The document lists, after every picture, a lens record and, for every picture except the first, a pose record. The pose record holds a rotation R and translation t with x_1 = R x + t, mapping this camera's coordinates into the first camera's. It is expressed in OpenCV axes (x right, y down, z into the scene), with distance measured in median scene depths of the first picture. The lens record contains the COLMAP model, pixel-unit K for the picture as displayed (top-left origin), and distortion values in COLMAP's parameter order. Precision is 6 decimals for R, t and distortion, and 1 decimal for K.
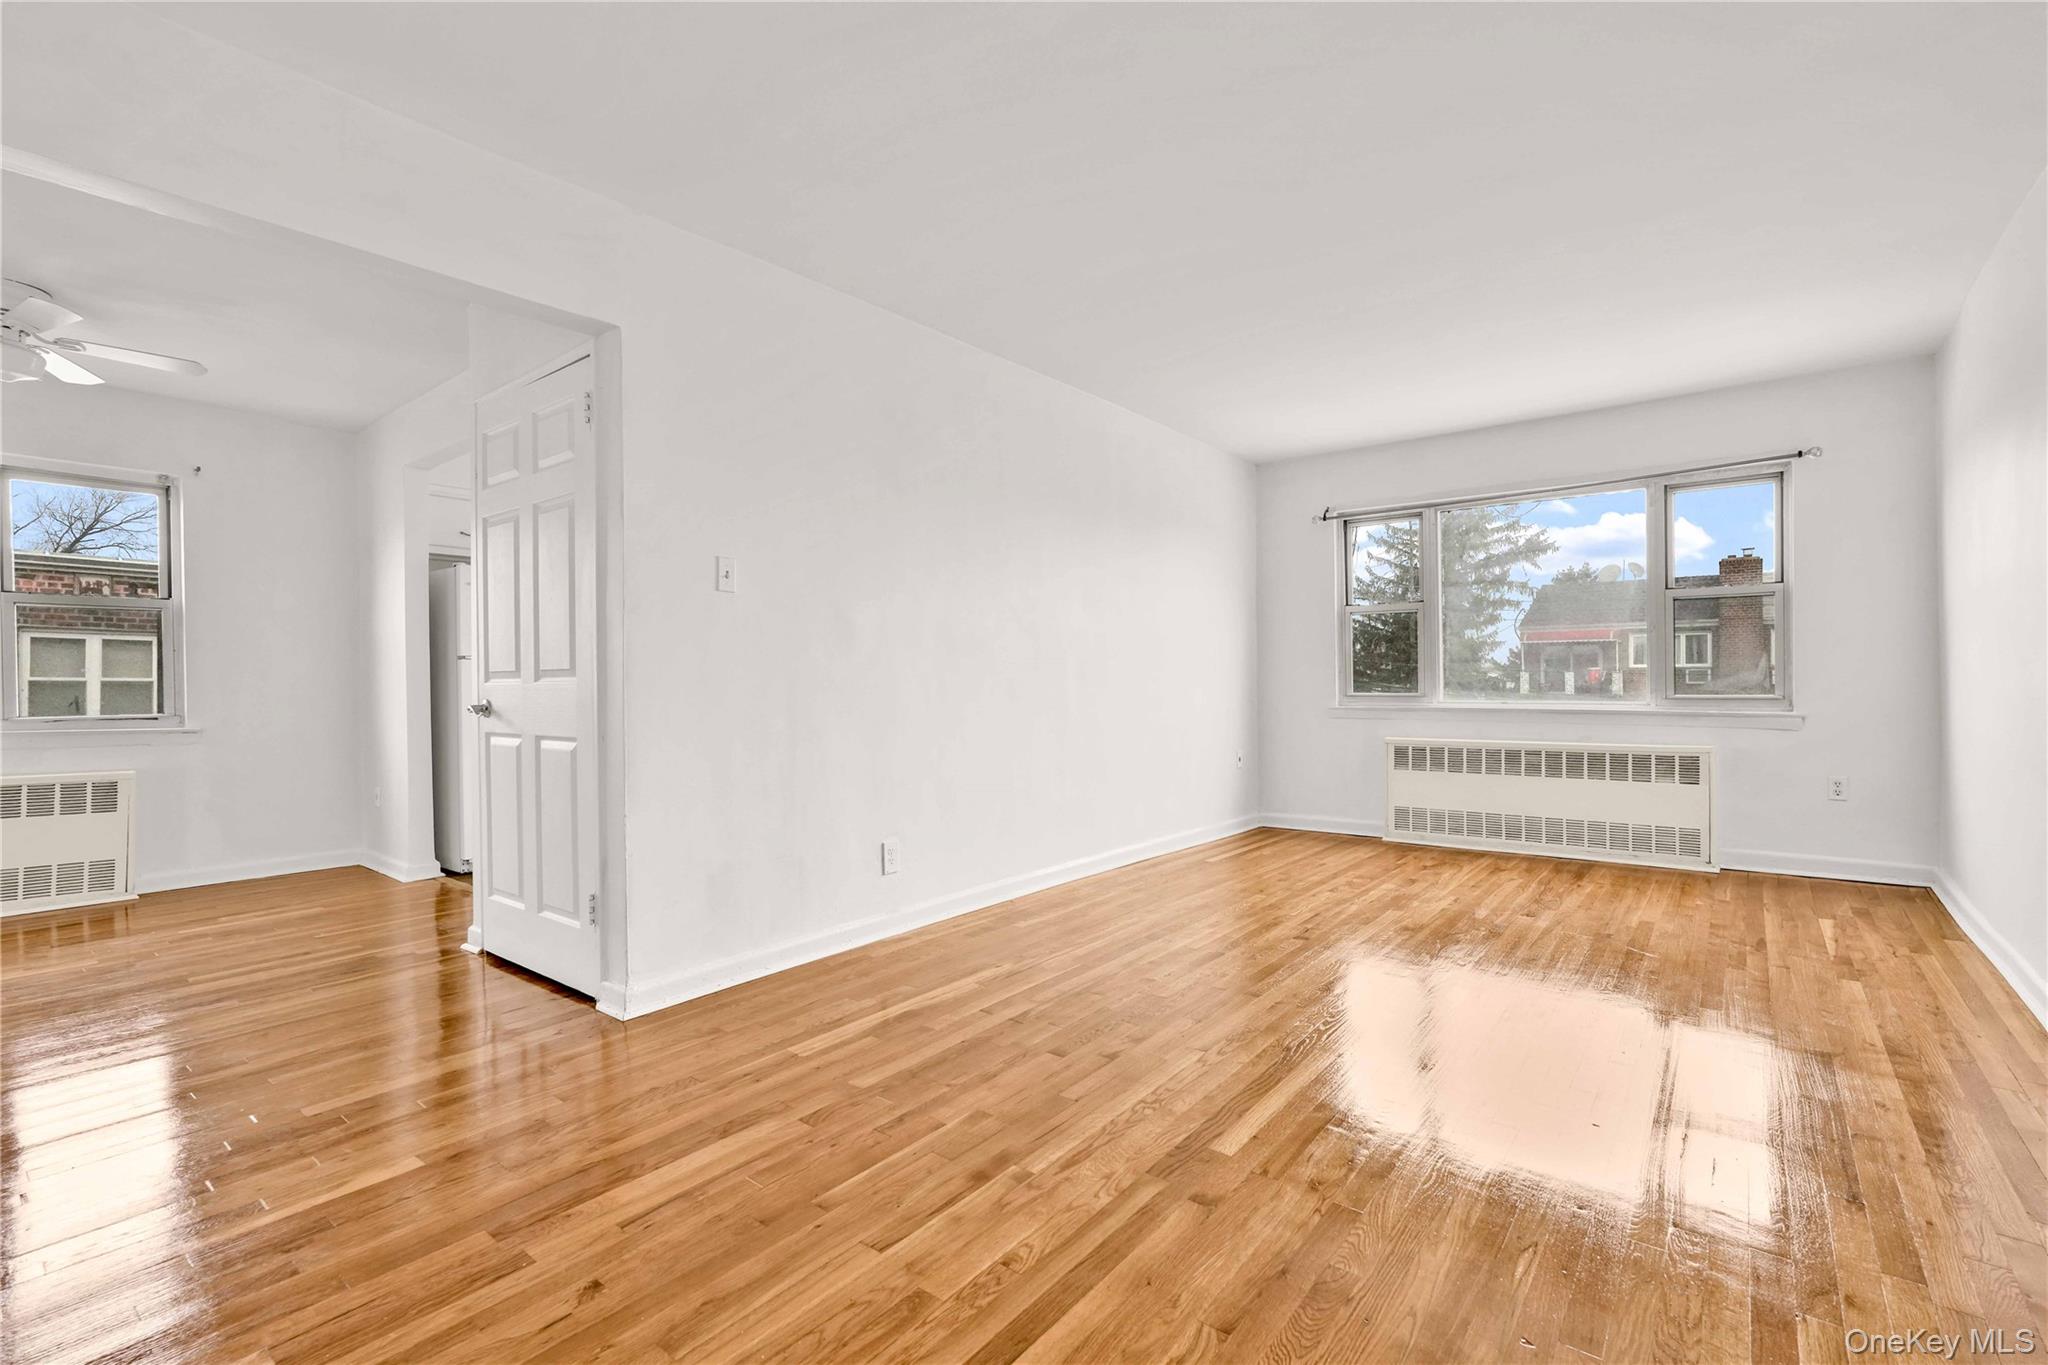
lens RADIAL K [[924.2, 0, 1021.1], [0, 924.2, 673.0], [0, 0, 1]] dist [-0.021779, 0.011291]
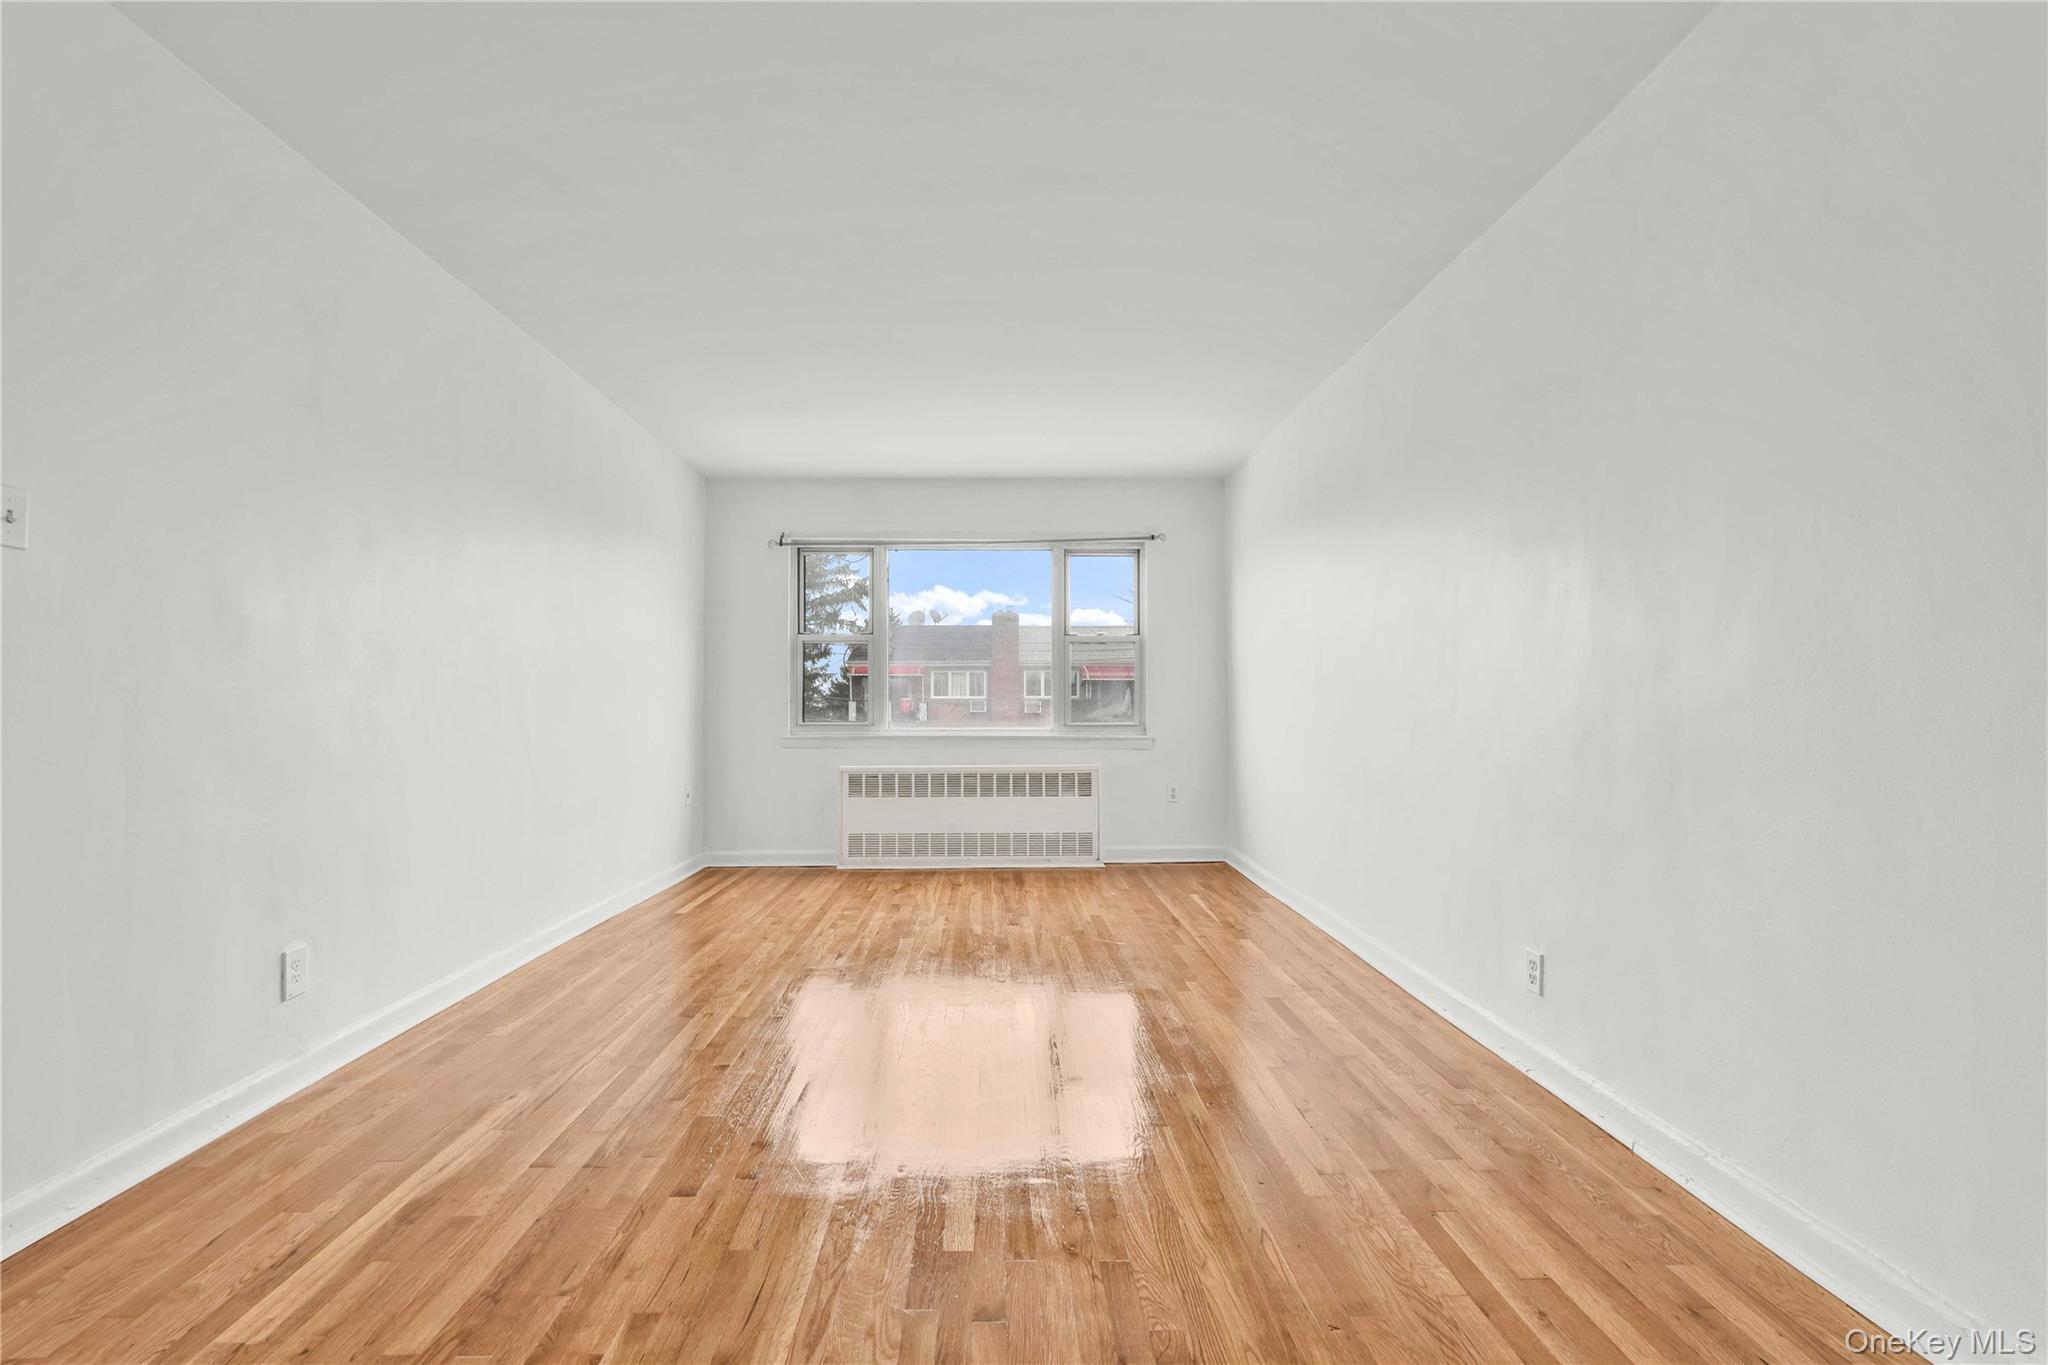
lens RADIAL K [[924.2, 0, 1021.1], [0, 924.2, 673.0], [0, 0, 1]] dist [-0.021779, 0.011291]
pose [[0.766423, 0.029422, 0.641662, -0.120696], [-0.009863, 0.999372, -0.034043, 0.000527], [-0.642261, 0.019763, 0.766231, 0.107791]]
